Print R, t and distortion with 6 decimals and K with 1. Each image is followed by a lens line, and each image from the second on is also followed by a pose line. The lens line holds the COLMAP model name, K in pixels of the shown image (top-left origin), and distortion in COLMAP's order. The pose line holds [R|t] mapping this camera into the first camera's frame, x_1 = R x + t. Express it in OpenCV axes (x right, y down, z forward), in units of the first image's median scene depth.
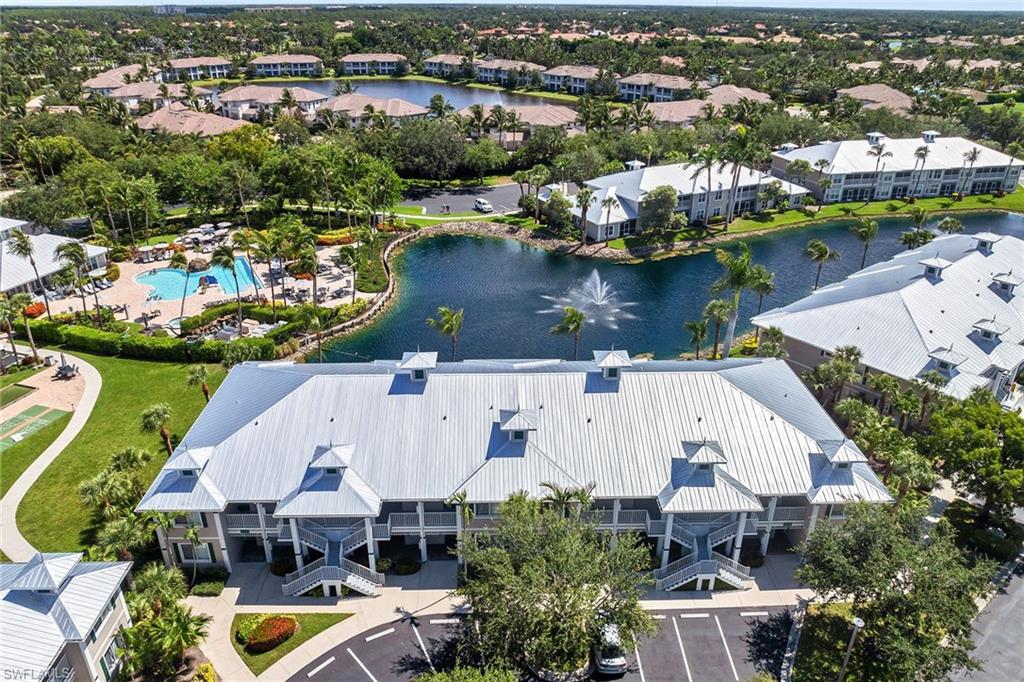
lens RADIAL K [[723.7, 0, 512.8], [0, 723.7, 328.5], [0, 0, 1]] dist [-0.052814, 0.026945]
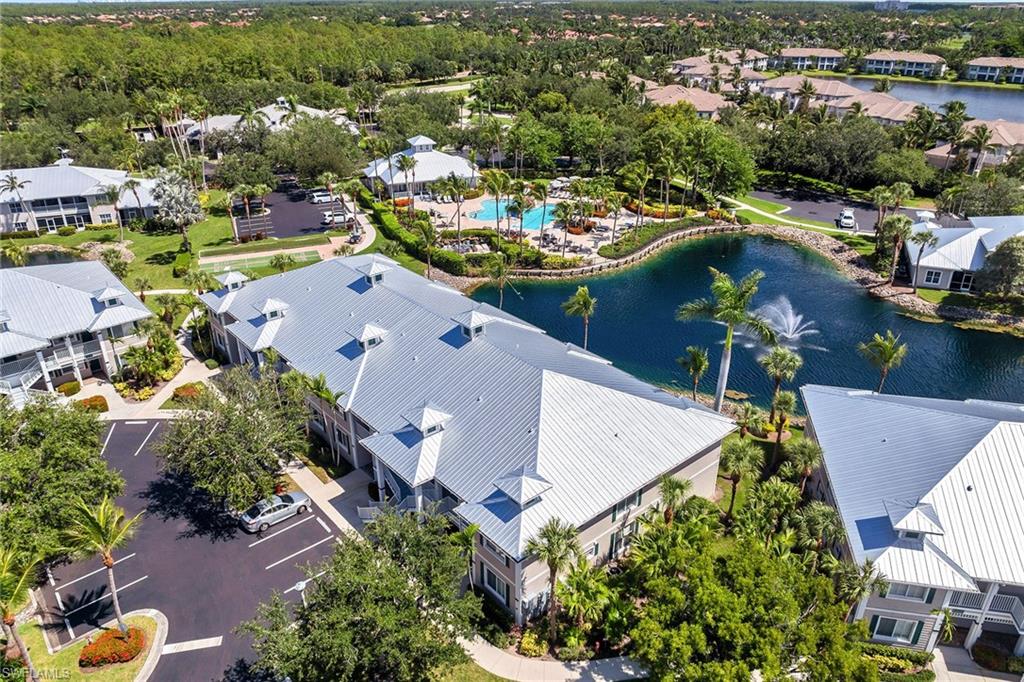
lens RADIAL K [[723.7, 0, 512.8], [0, 723.7, 328.5], [0, 0, 1]] dist [-0.052814, 0.026945]
pose [[0.630621, 0.322237, -0.706031, 0.379212], [-0.319653, 0.936825, 0.142061, -0.045094], [0.707205, 0.136099, 0.693786, 0.149370]]
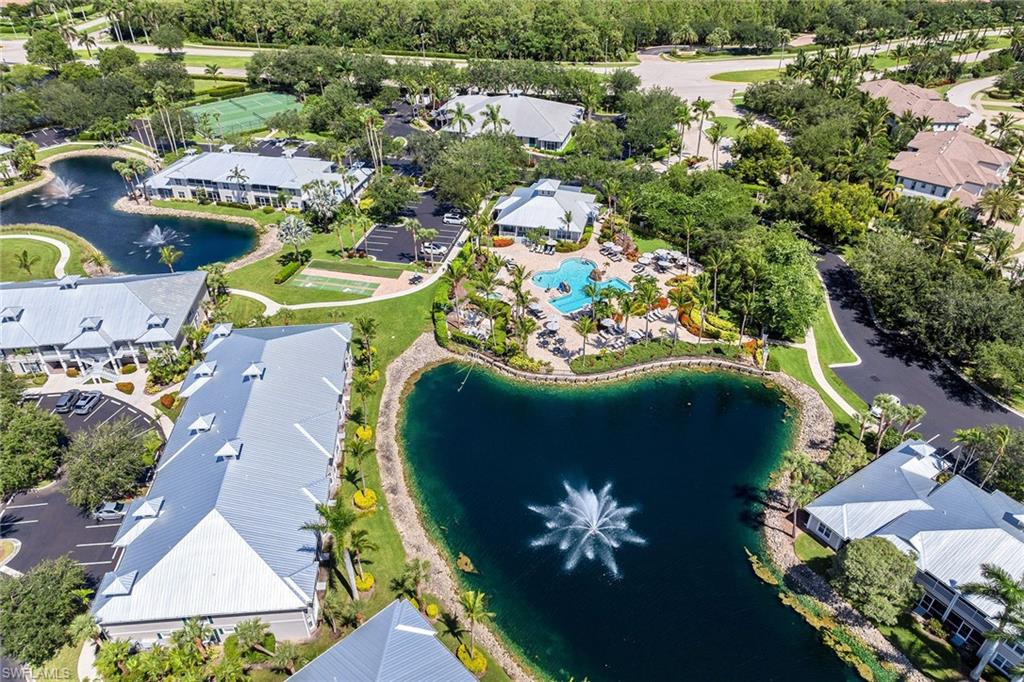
lens RADIAL K [[723.7, 0, 512.8], [0, 723.7, 328.5], [0, 0, 1]] dist [-0.052814, 0.026945]
pose [[0.079066, 0.548249, -0.832569, 0.536416], [-0.413180, 0.778090, 0.473137, -0.454078], [0.907210, 0.306592, 0.288046, 0.442160]]
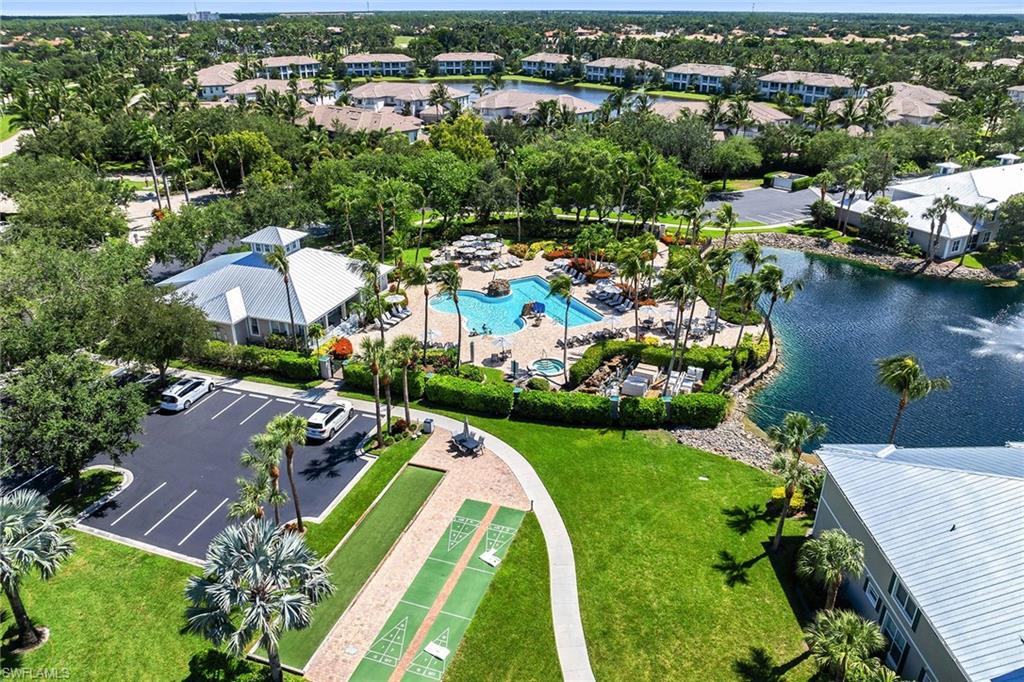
lens RADIAL K [[723.7, 0, 512.8], [0, 723.7, 328.5], [0, 0, 1]] dist [-0.052814, 0.026945]
pose [[0.999703, 0.003753, -0.024078, -0.332787], [-0.003958, 0.999956, -0.008453, -0.029282], [0.024046, 0.008546, 0.999674, 0.160532]]
